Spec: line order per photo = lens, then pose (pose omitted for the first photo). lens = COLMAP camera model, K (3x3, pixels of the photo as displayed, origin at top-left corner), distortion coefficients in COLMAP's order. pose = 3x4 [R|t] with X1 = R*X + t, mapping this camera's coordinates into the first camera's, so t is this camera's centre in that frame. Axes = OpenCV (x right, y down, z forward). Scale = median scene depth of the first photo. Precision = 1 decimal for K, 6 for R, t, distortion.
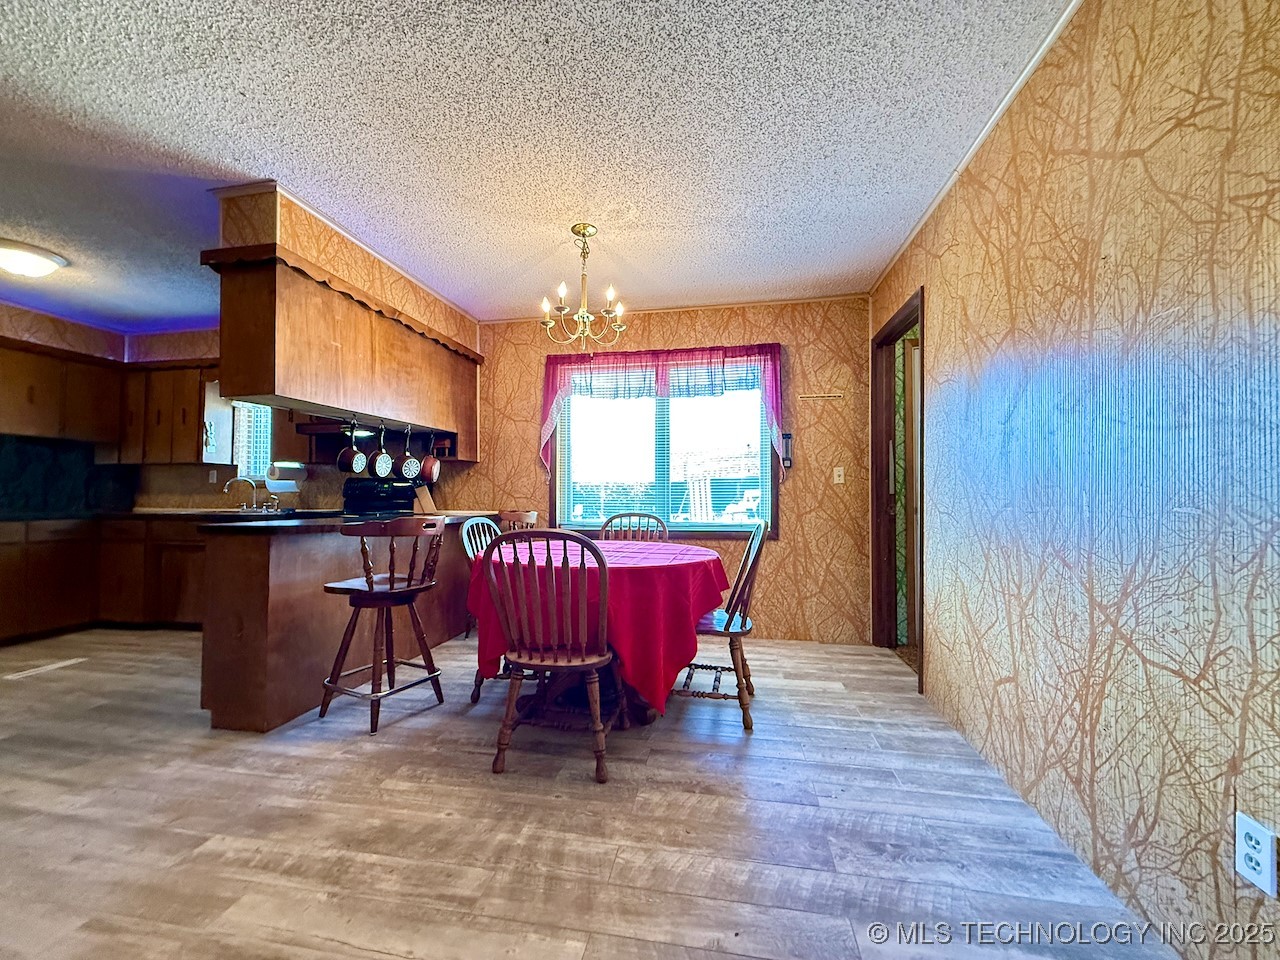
lens RADIAL K [[507.7, 0, 636.9], [0, 507.7, 481.6], [0, 0, 1]] dist [-0.002040, 0.000157]
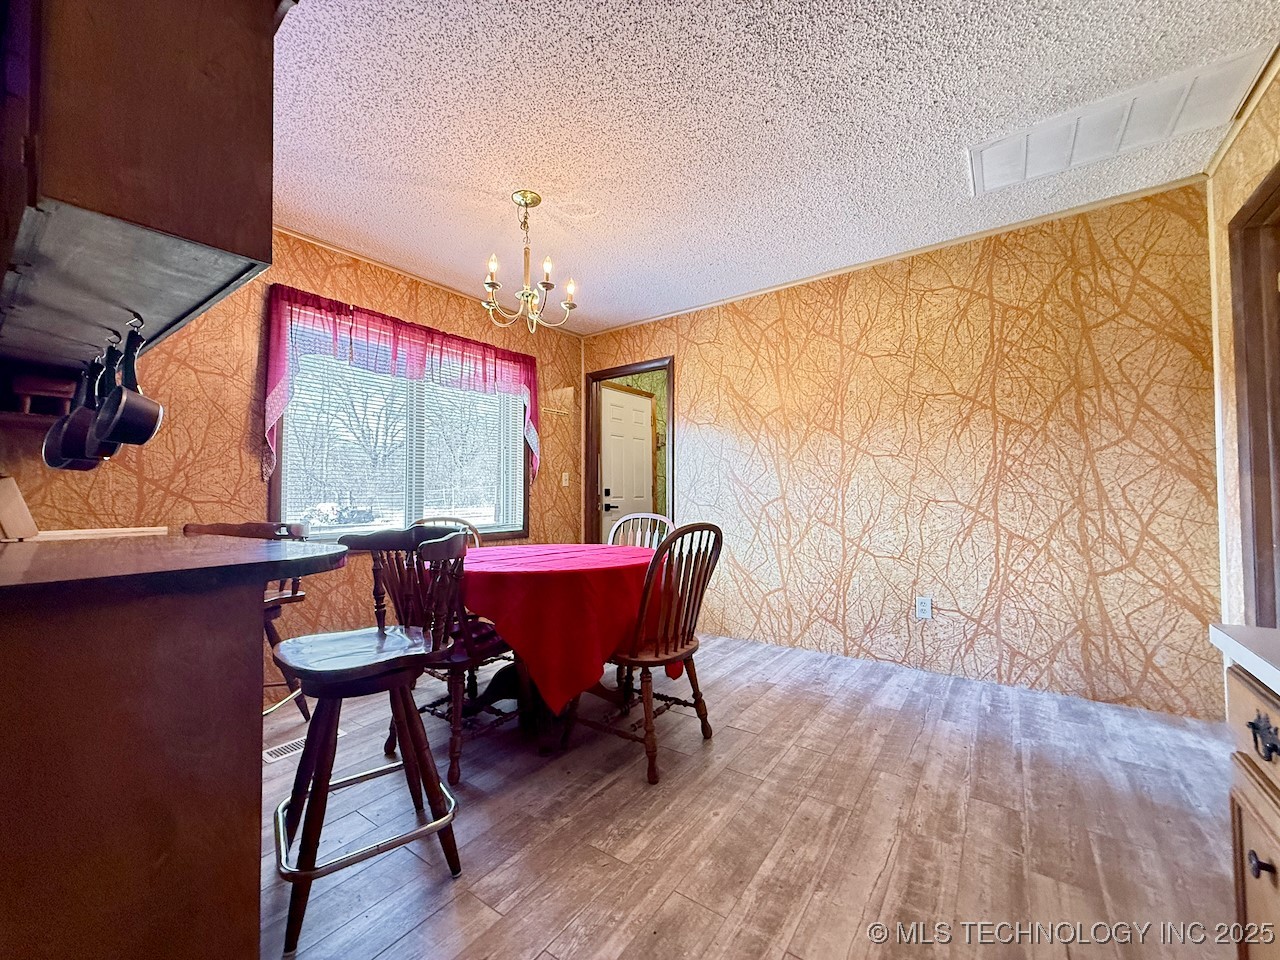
lens RADIAL K [[507.7, 0, 637.3], [0, 507.7, 481.4], [0, 0, 1]] dist [-0.002040, 0.000157]
pose [[0.433223, 0.023140, 0.900990, -0.881994], [-0.013321, 0.999726, -0.019270, 0.019291], [-0.901189, -0.003654, 0.433412, 0.468897]]
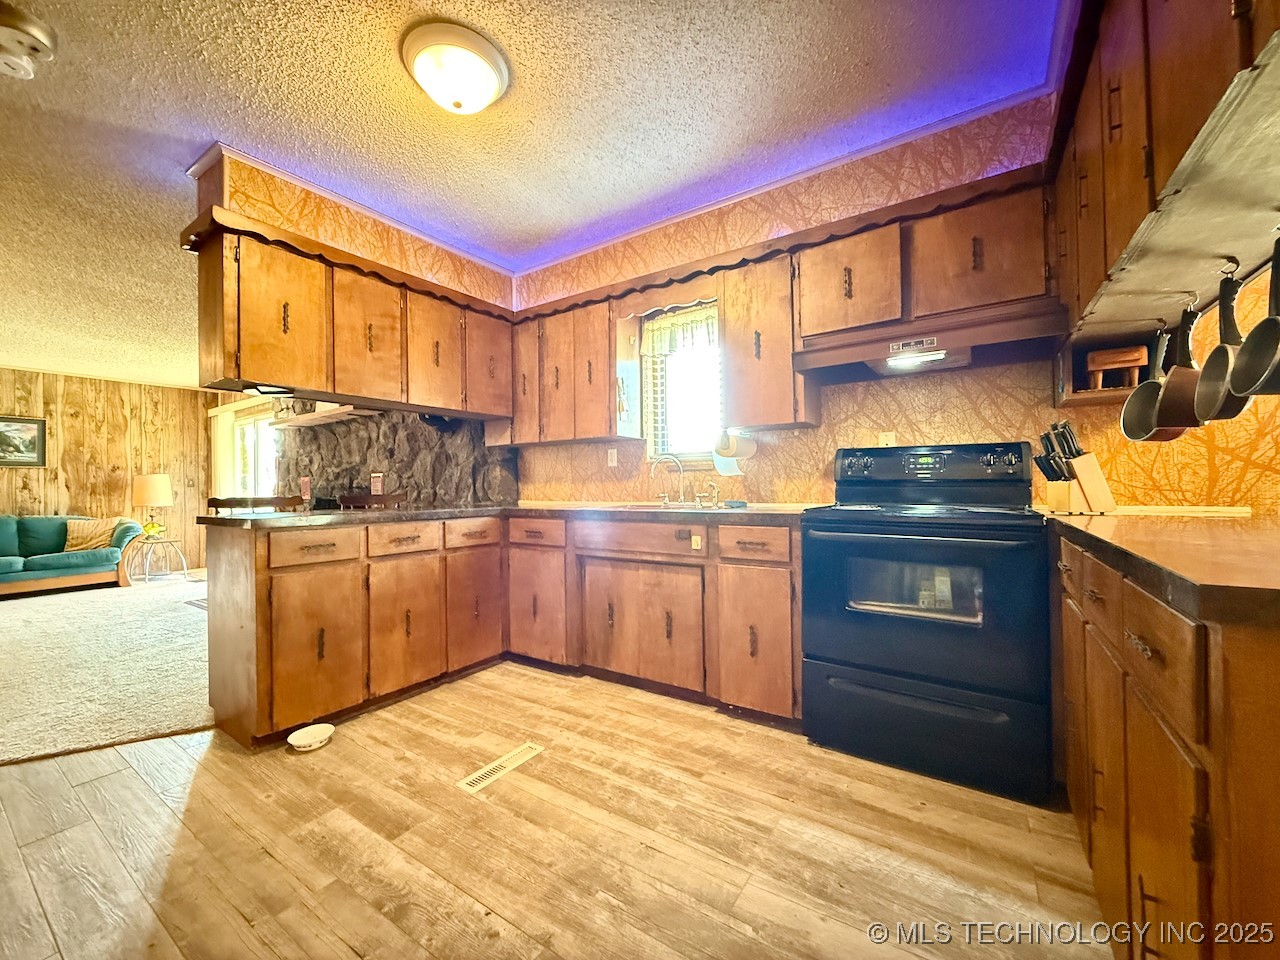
lens RADIAL K [[507.7, 0, 639.4], [0, 507.7, 482.0], [0, 0, 1]] dist [-0.002040, 0.000157]
pose [[0.917989, -0.016186, -0.396275, -0.932649], [0.024965, 0.999544, 0.017006, 0.024945], [0.395818, -0.025504, 0.917975, 0.627318]]
